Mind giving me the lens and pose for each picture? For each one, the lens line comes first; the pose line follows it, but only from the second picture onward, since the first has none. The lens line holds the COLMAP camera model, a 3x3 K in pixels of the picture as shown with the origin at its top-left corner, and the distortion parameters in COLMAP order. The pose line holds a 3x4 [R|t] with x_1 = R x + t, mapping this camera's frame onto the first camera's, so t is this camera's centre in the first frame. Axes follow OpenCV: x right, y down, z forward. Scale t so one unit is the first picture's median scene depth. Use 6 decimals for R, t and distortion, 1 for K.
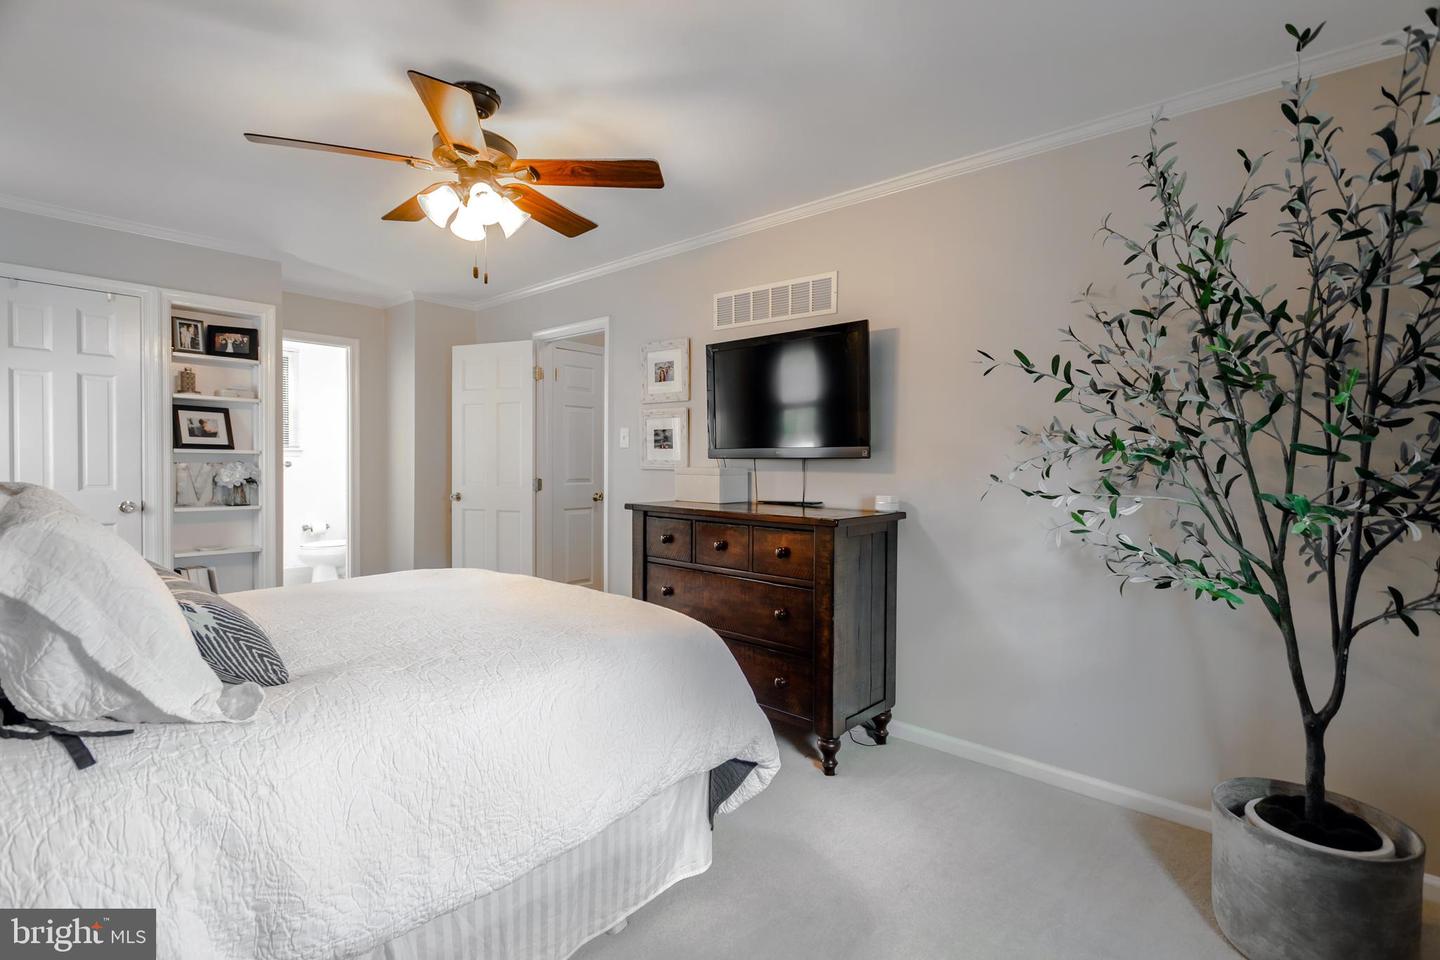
lens RADIAL K [[708.3, 0, 718.9], [0, 708.3, 458.1], [0, 0, 1]] dist [0.000392, 0.000278]
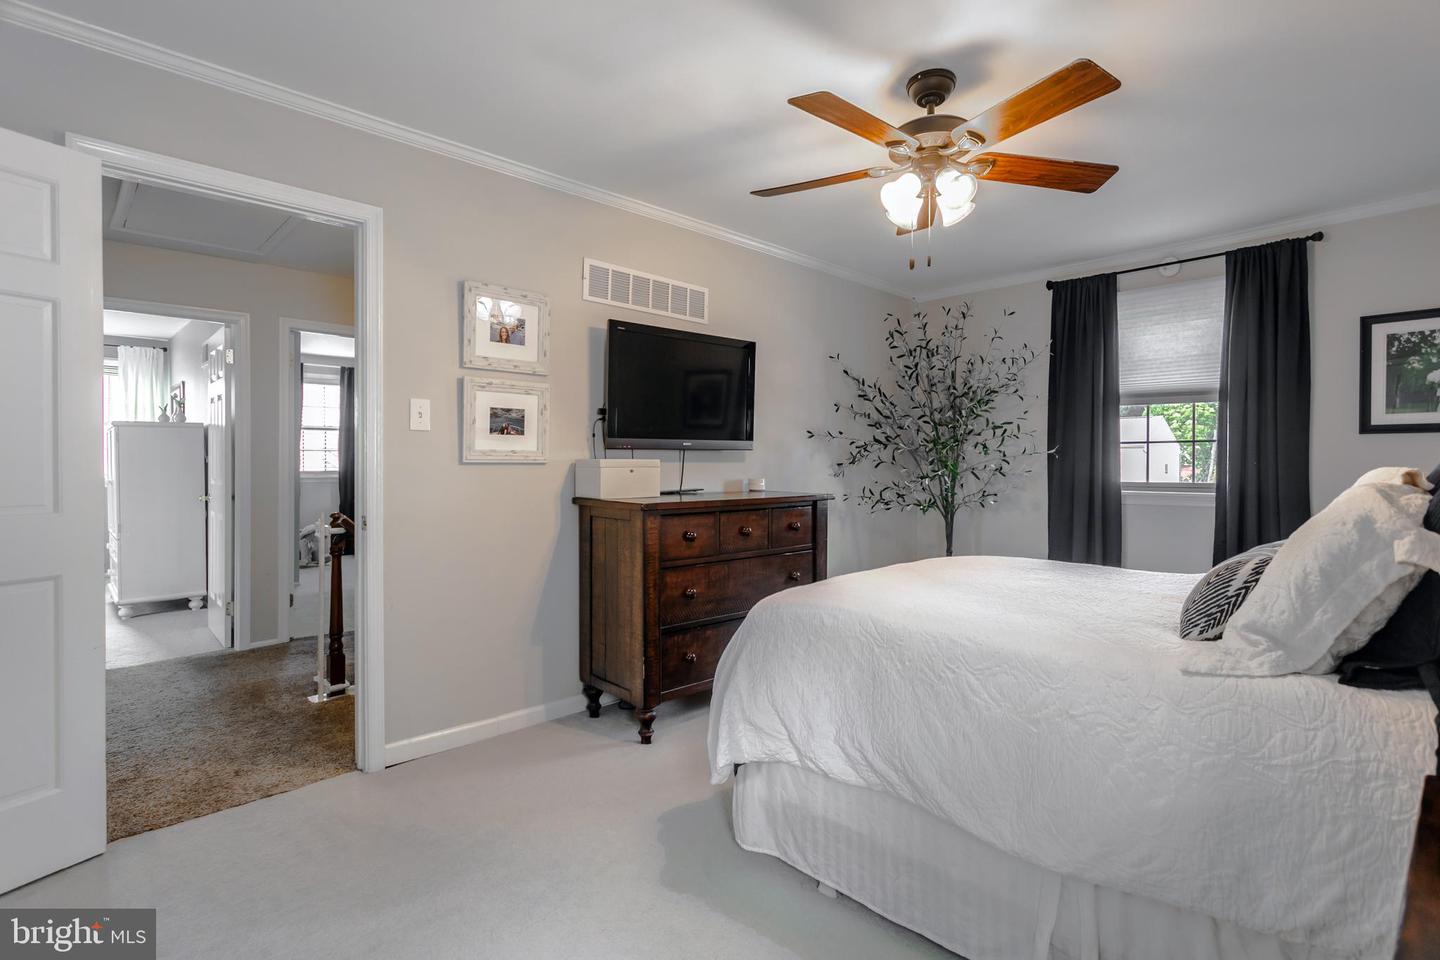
lens RADIAL K [[708.3, 0, 718.9], [0, 708.3, 458.1], [0, 0, 1]] dist [0.000392, 0.000278]
pose [[0.063160, -0.005123, 0.997990, -0.908837], [-0.006060, 0.999966, 0.005516, 0.006390], [-0.997985, -0.006396, 0.063127, 0.831592]]
